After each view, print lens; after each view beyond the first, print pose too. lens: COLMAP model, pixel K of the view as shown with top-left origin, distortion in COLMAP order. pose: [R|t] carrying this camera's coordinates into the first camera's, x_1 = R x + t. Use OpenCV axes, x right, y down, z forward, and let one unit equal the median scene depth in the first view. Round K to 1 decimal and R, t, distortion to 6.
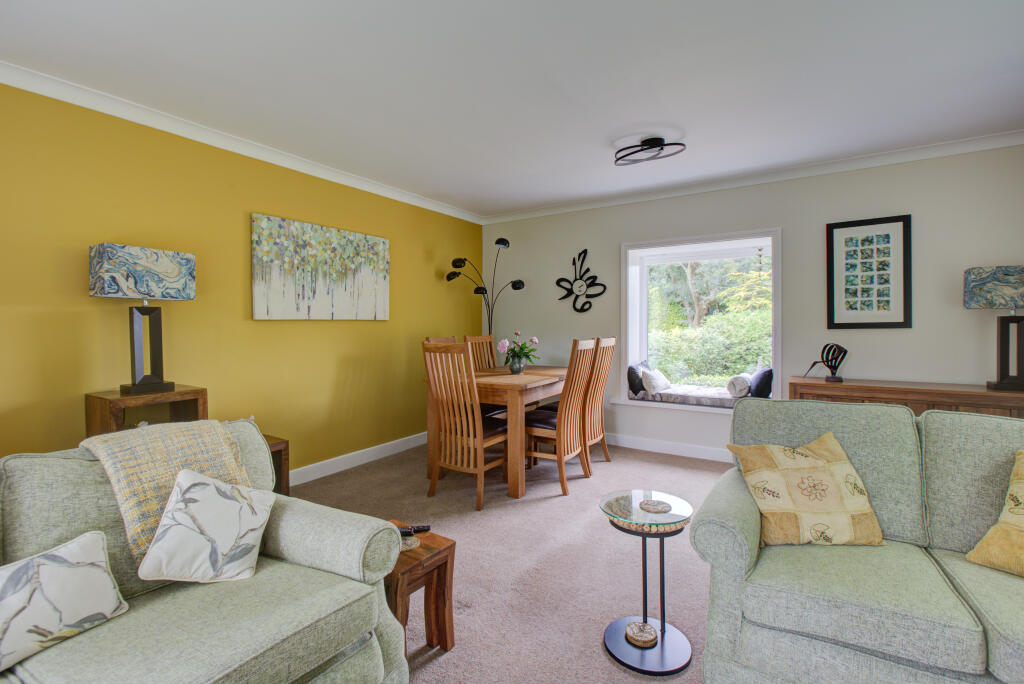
lens RADIAL K [[482.3, 0, 504.5], [0, 482.3, 331.7], [0, 0, 1]] dist [0.000783, 0.000233]
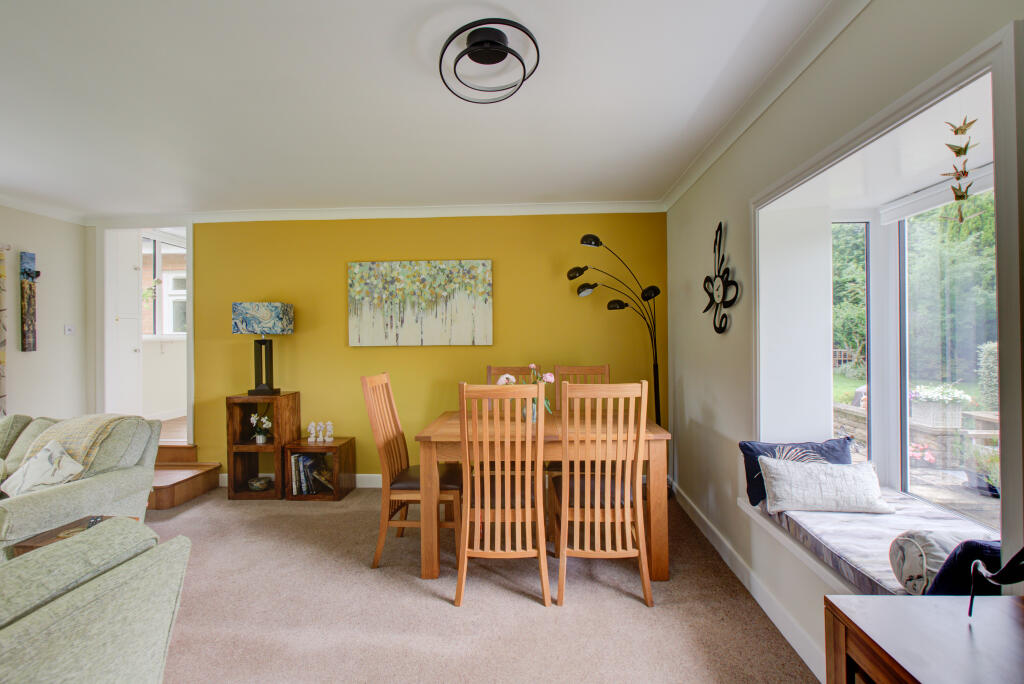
lens RADIAL K [[482.3, 0, 512.0], [0, 482.3, 342.0], [0, 0, 1]] dist [-0.001403, -0.000066]
pose [[0.486040, 0.008685, -0.873894, 0.726116], [-0.007672, 0.999954, 0.005672, -0.042651], [0.873903, 0.003947, 0.486084, 0.686777]]
